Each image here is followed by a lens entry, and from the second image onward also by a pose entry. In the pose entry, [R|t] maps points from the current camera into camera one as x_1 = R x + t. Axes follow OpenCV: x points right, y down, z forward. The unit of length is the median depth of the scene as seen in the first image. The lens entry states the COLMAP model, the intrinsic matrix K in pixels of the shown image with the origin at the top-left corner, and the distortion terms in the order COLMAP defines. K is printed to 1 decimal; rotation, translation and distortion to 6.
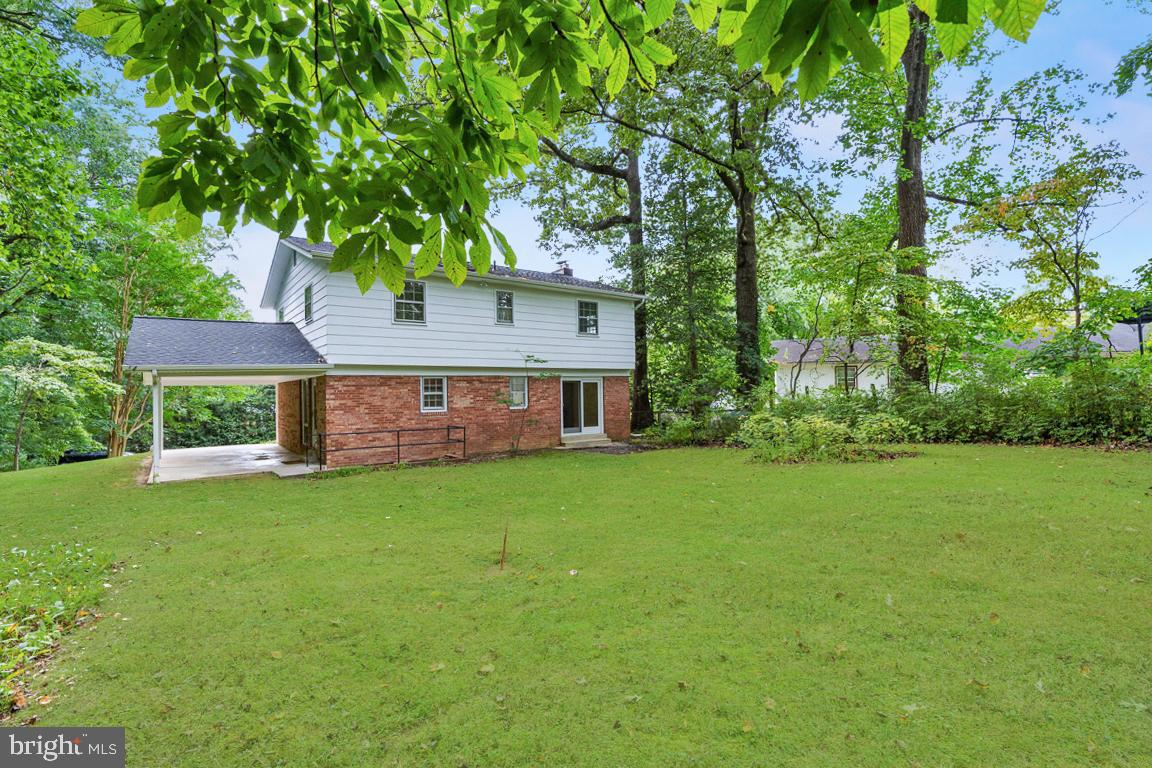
lens RADIAL K [[537.6, 0, 575.7], [0, 537.6, 387.9], [0, 0, 1]] dist [-0.010804, 0.003596]
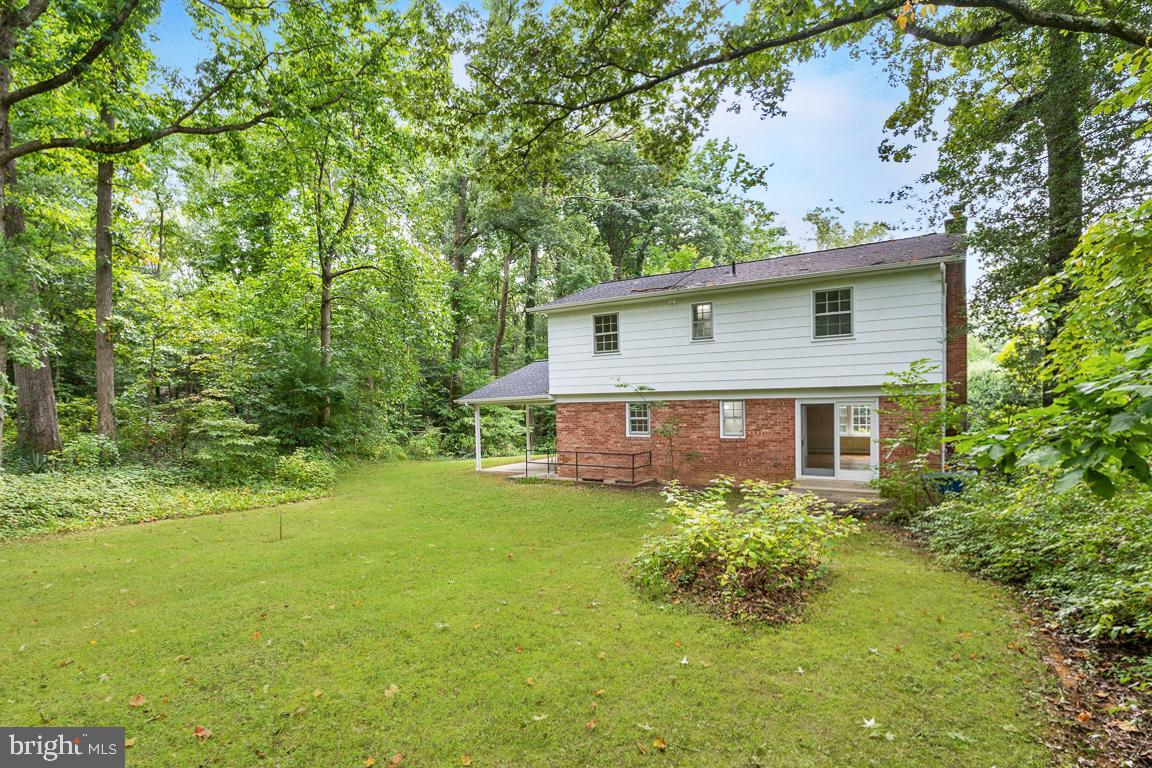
lens RADIAL K [[537.6, 0, 612.4], [0, 537.6, 418.8], [0, 0, 1]] dist [-0.010804, 0.003596]
pose [[0.411781, 0.018321, -0.911098, 0.611628], [0.003780, 0.999755, 0.021812, -0.011195], [0.911275, -0.012426, 0.411611, 0.507873]]
